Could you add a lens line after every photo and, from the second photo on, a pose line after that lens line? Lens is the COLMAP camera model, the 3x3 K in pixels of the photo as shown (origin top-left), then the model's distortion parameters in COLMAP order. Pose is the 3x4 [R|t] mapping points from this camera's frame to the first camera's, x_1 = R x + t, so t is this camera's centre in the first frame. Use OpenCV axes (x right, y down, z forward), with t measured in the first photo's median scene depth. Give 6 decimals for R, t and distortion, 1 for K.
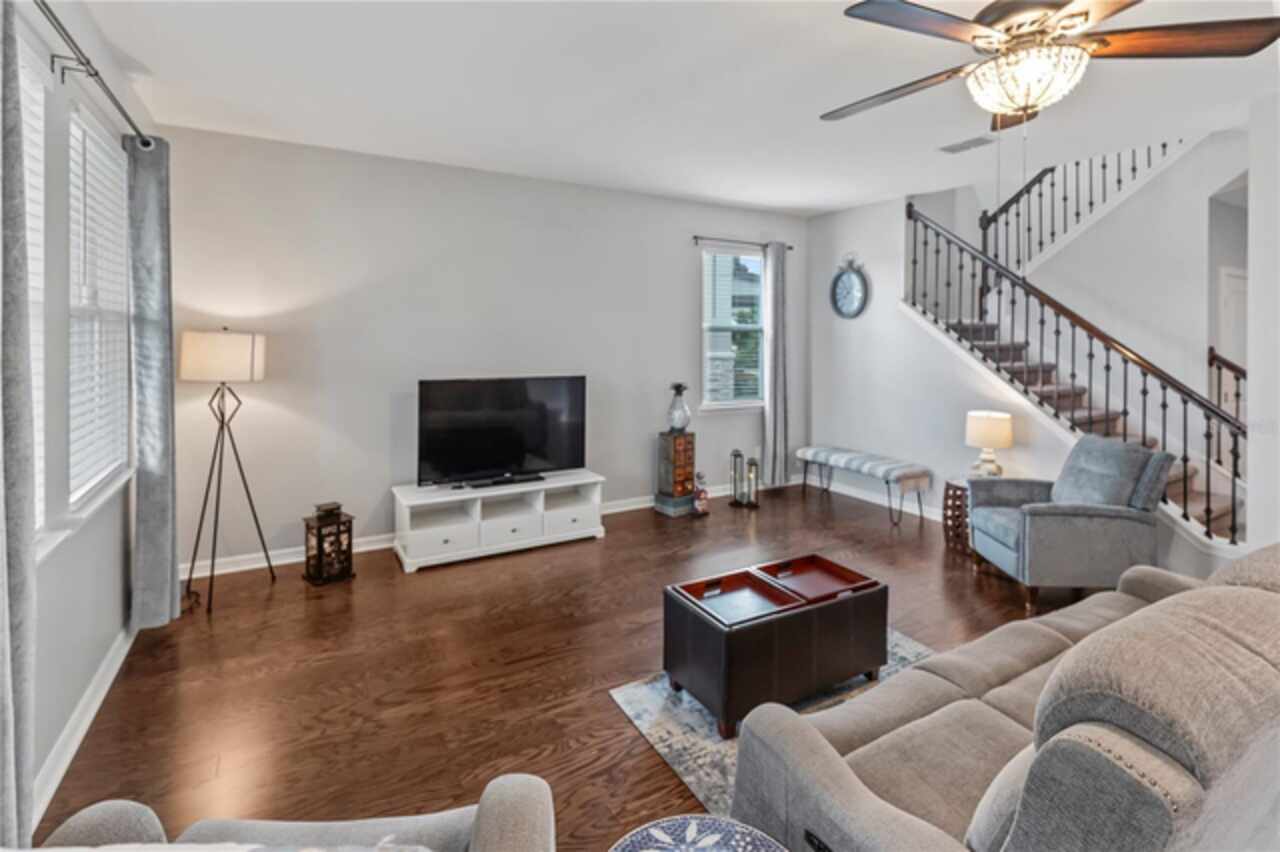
lens RADIAL K [[580.8, 0, 641.0], [0, 580.8, 423.2], [0, 0, 1]] dist [0.005753, -0.001291]
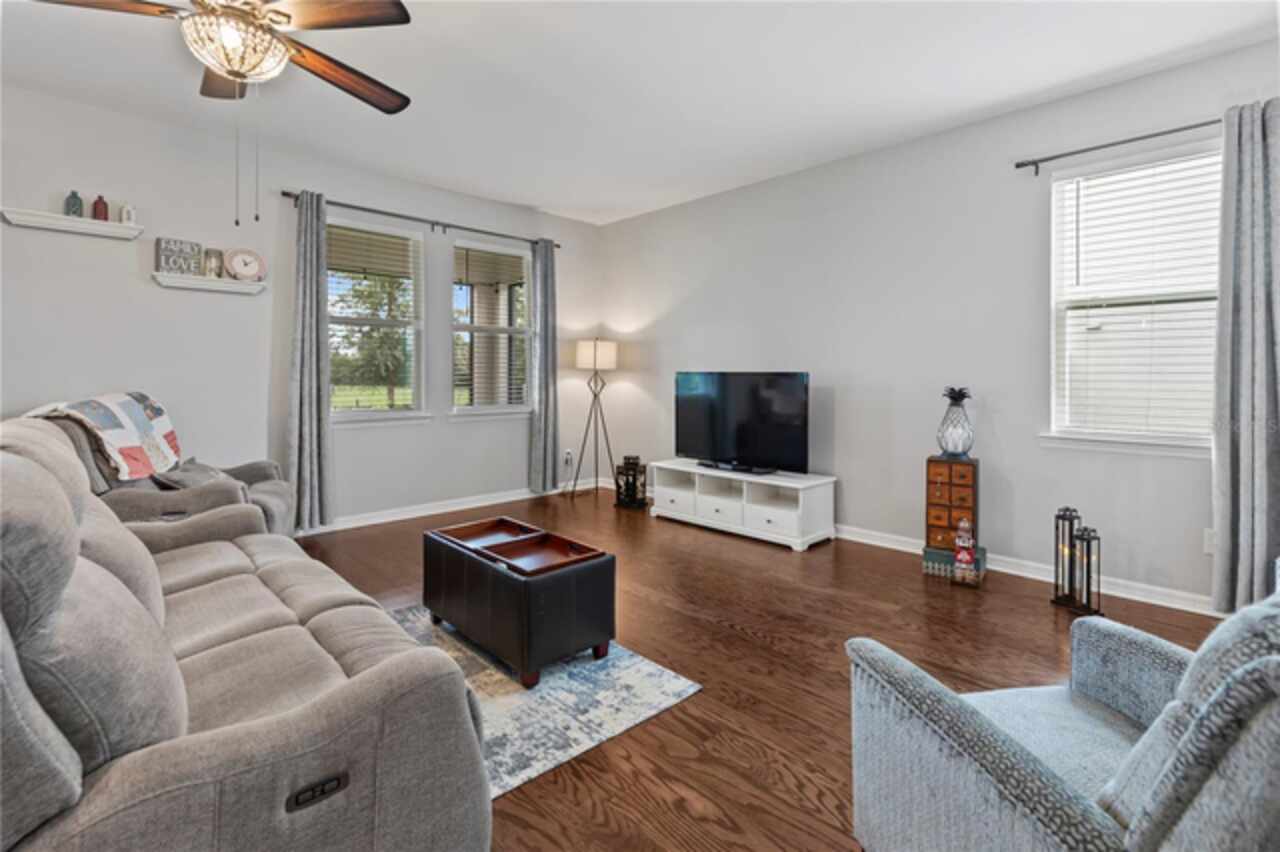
lens RADIAL K [[580.8, 0, 641.0], [0, 580.8, 423.2], [0, 0, 1]] dist [0.005753, -0.001291]
pose [[0.250107, 0.103030, -0.962721, 0.831929], [-0.095839, 0.992073, 0.081273, -0.061172], [0.963463, 0.071940, 0.257999, 0.584634]]
